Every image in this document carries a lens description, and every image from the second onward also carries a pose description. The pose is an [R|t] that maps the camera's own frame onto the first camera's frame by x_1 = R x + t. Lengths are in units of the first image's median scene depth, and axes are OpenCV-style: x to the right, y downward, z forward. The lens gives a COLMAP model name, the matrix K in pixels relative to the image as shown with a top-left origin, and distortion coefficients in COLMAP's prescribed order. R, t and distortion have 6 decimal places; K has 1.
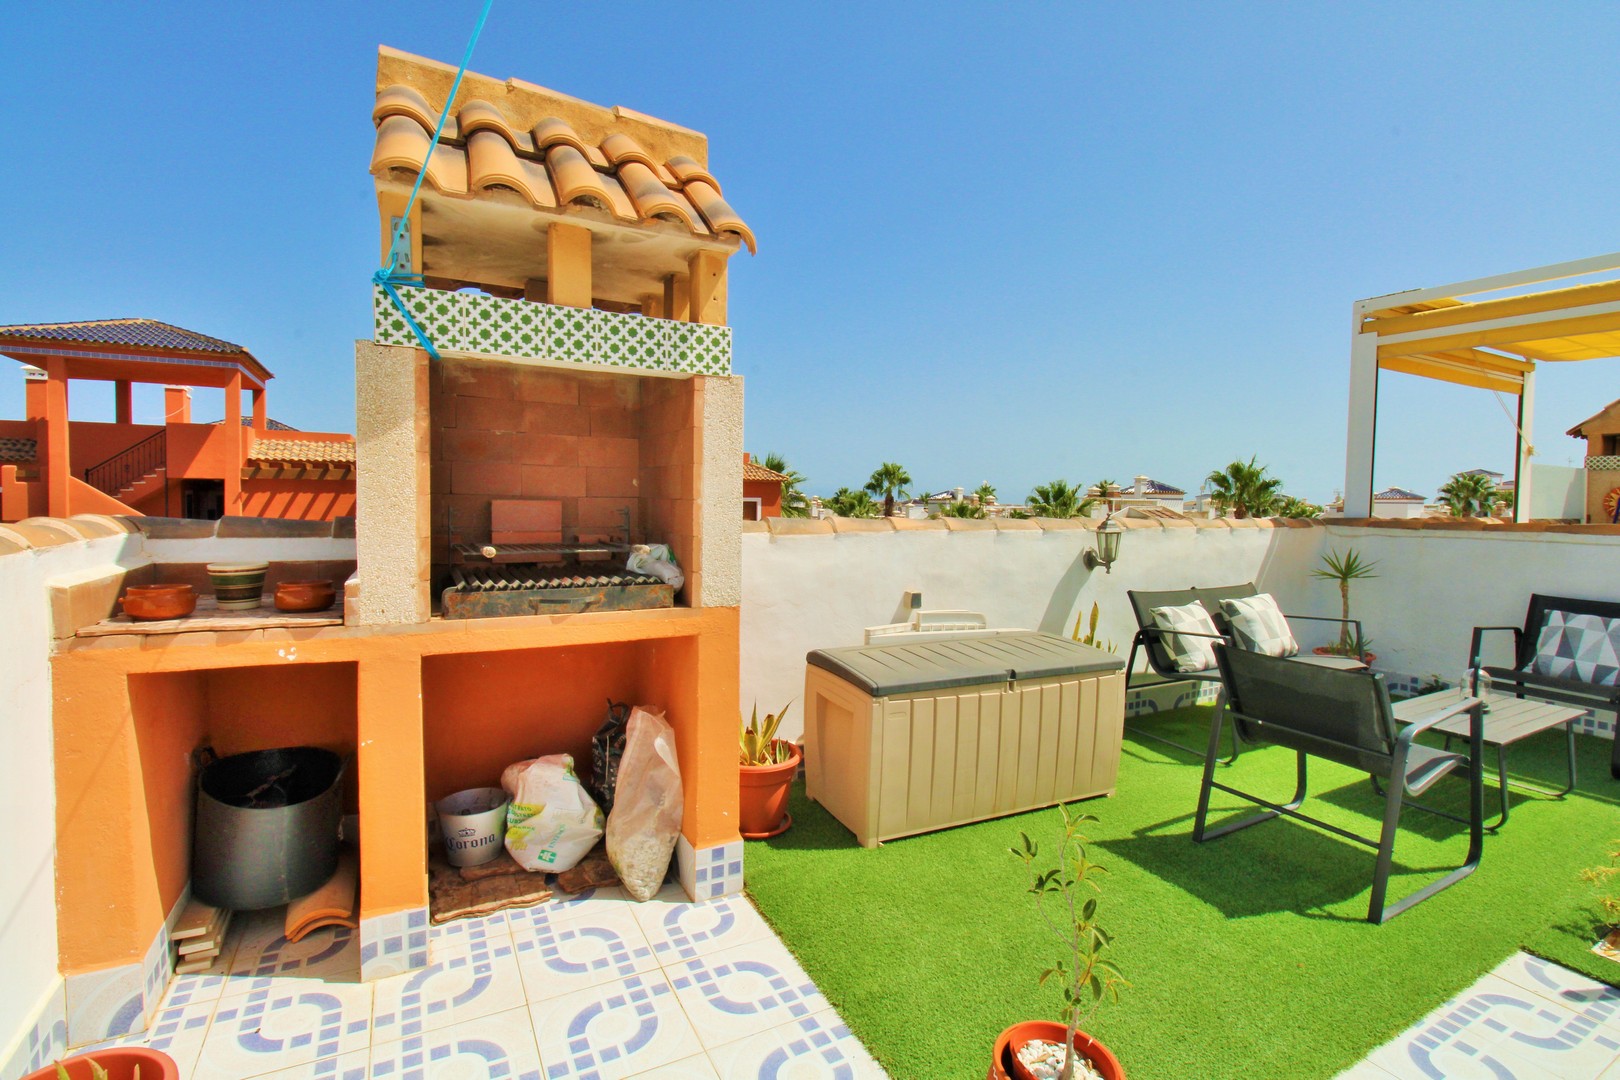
lens RADIAL K [[746.5, 0, 814.7], [0, 746.5, 530.9], [0, 0, 1]] dist [-0.001868, -0.011953]
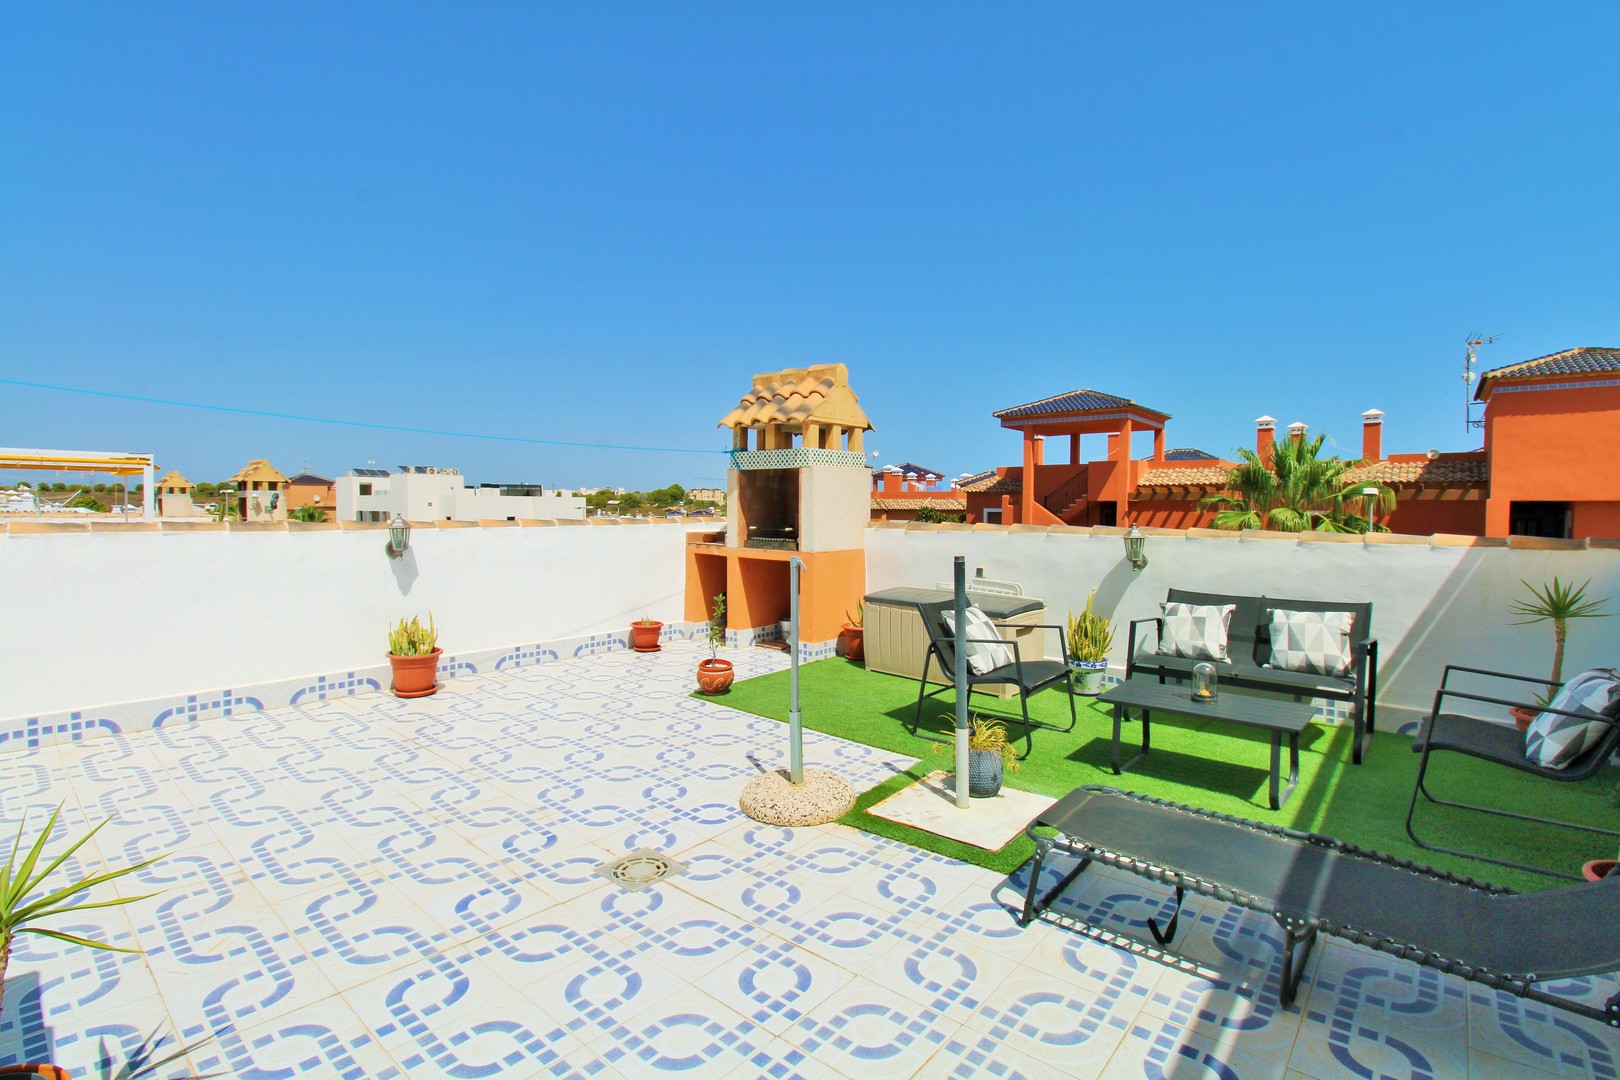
lens RADIAL K [[746.5, 0, 814.2], [0, 746.5, 544.1], [0, 0, 1]] dist [-0.001868, -0.011953]
pose [[0.362693, 0.035108, -0.931247, 1.570208], [-0.041984, 0.998891, 0.021307, 0.008851], [0.930962, 0.031369, 0.363765, 0.037323]]
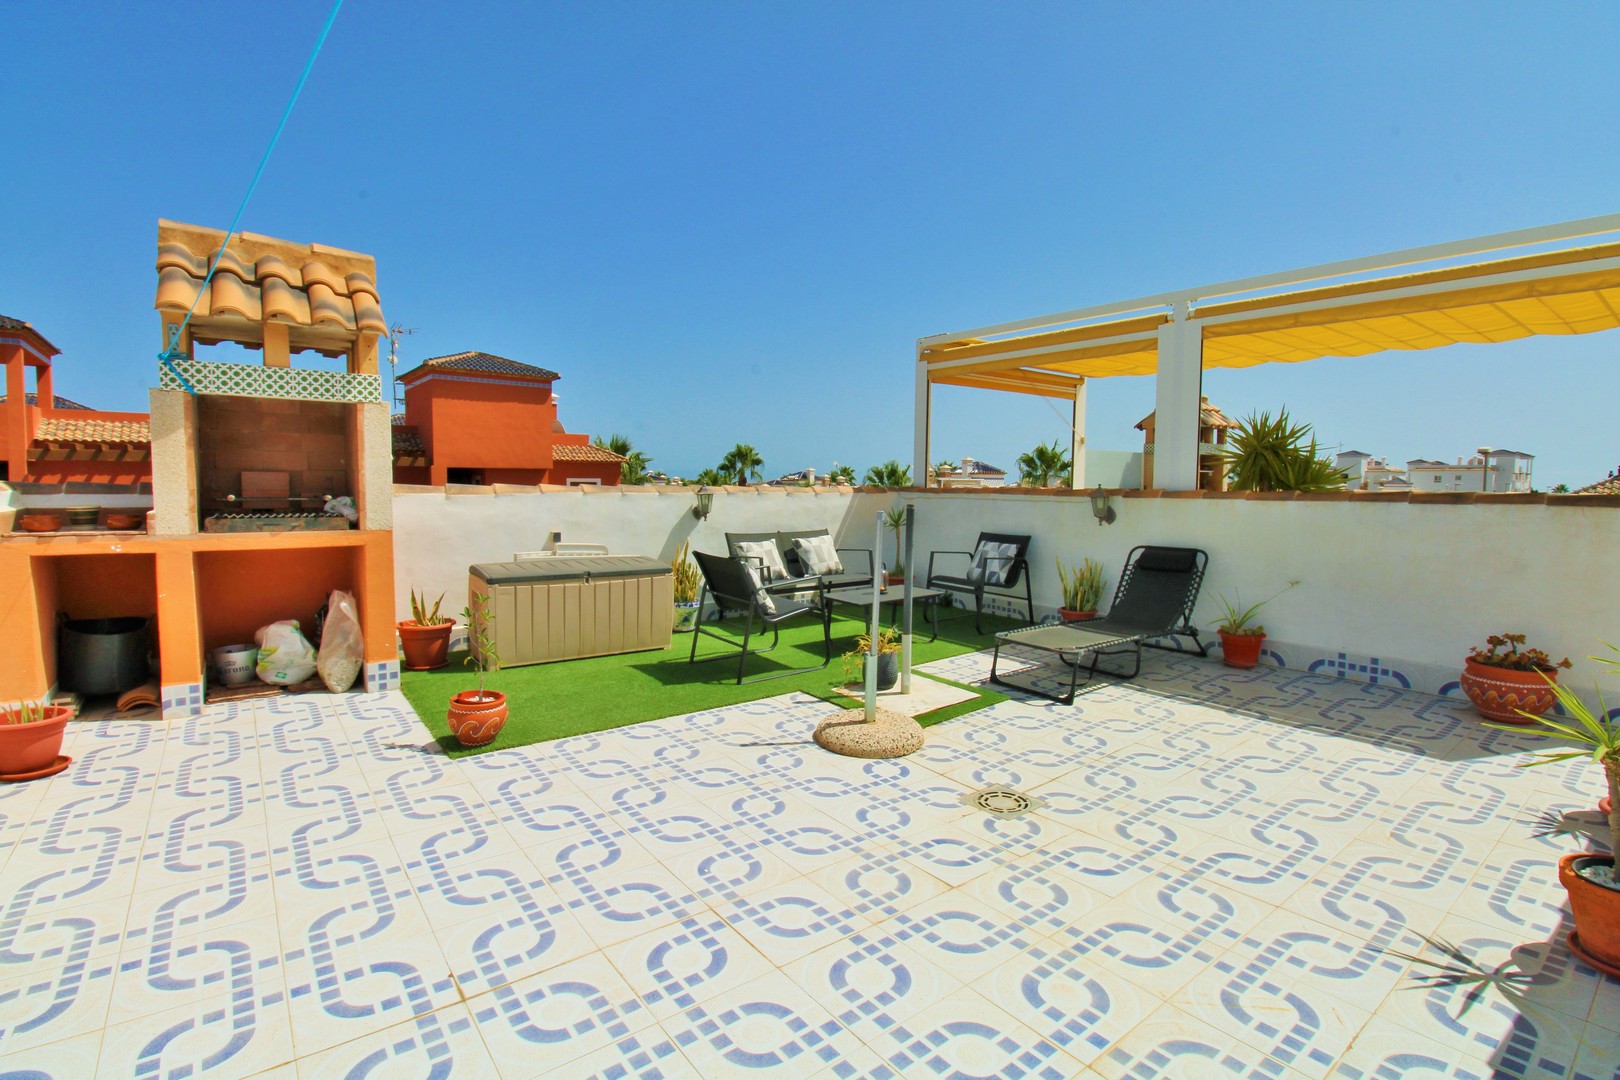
lens RADIAL K [[746.5, 0, 815.9], [0, 746.5, 533.0], [0, 0, 1]] dist [-0.001868, -0.011953]
pose [[0.985344, -0.015492, 0.169876, 0.407462], [0.010831, 0.999540, 0.028330, 0.045936], [-0.170237, -0.026074, 0.985058, -0.642304]]
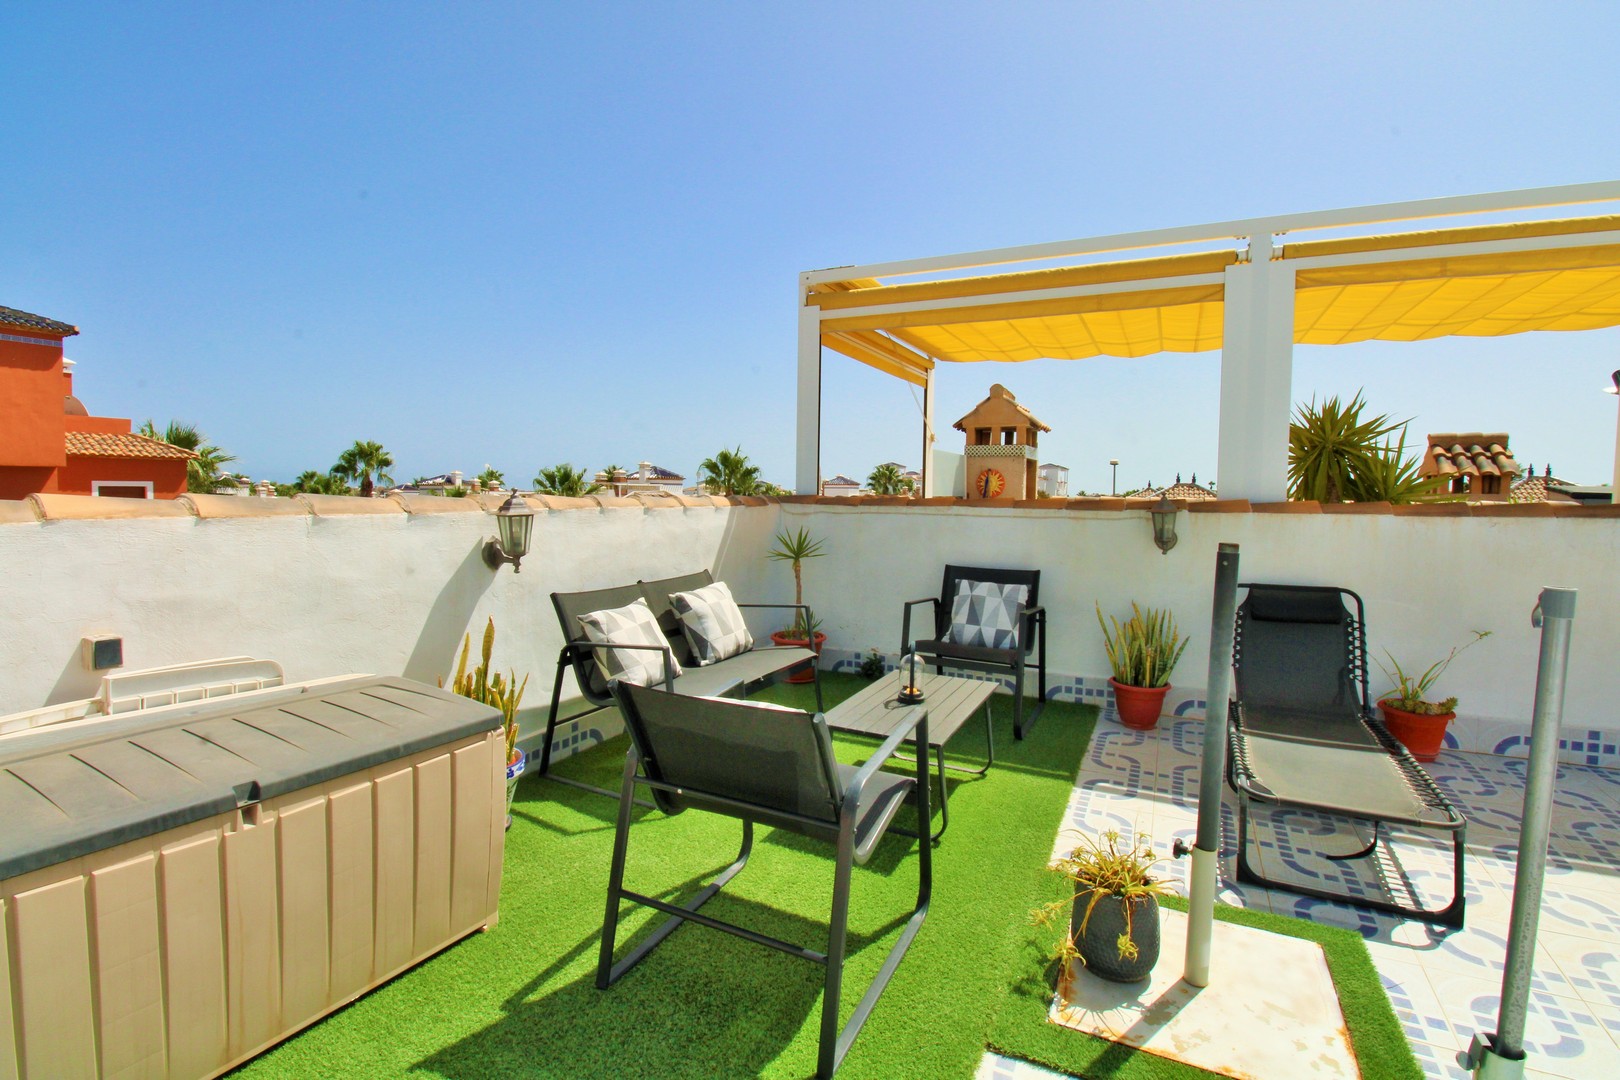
lens RADIAL K [[746.5, 0, 814.5], [0, 746.5, 529.0], [0, 0, 1]] dist [-0.001868, -0.011953]
pose [[0.809114, -0.033857, 0.586675, 0.237207], [0.024518, 0.999415, 0.023863, 0.005959], [-0.587140, -0.004924, 0.809471, 0.294960]]
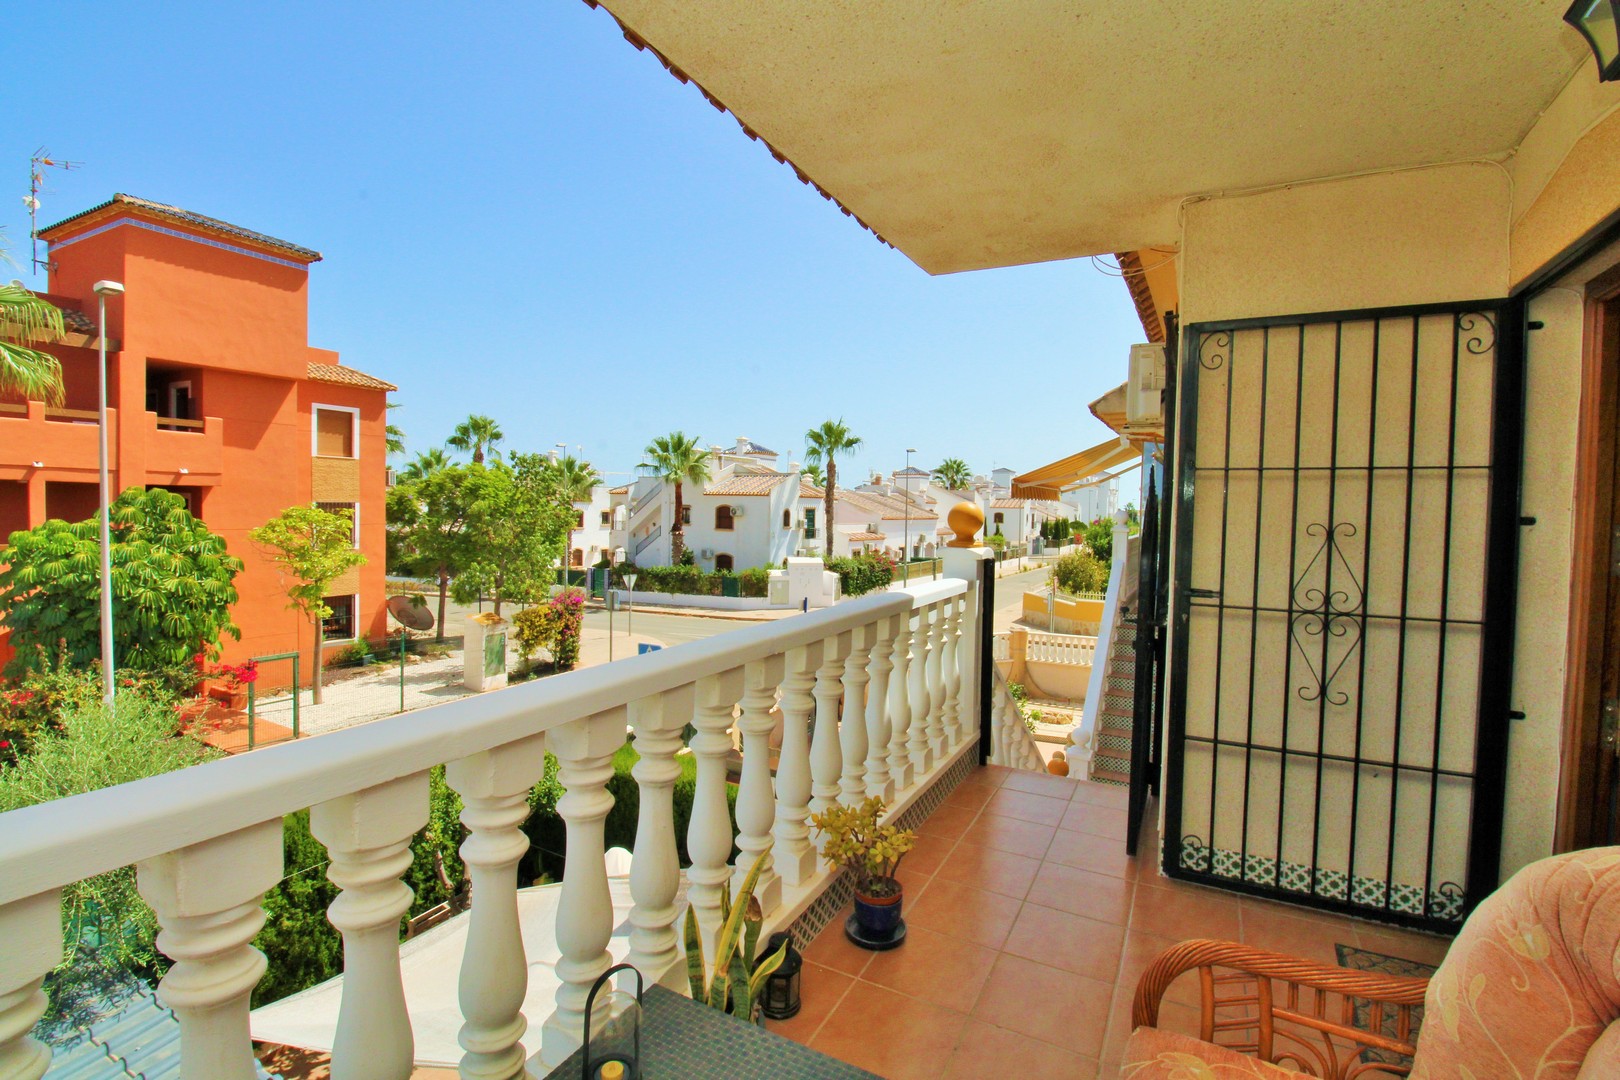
lens RADIAL K [[746.5, 0, 821.9], [0, 746.5, 529.0], [0, 0, 1]] dist [-0.001868, -0.011953]
pose [[0.828632, -0.011839, 0.559669, -0.980439], [0.013051, 0.999913, 0.001829, 0.800213], [-0.559642, 0.005789, 0.828714, 0.616889]]
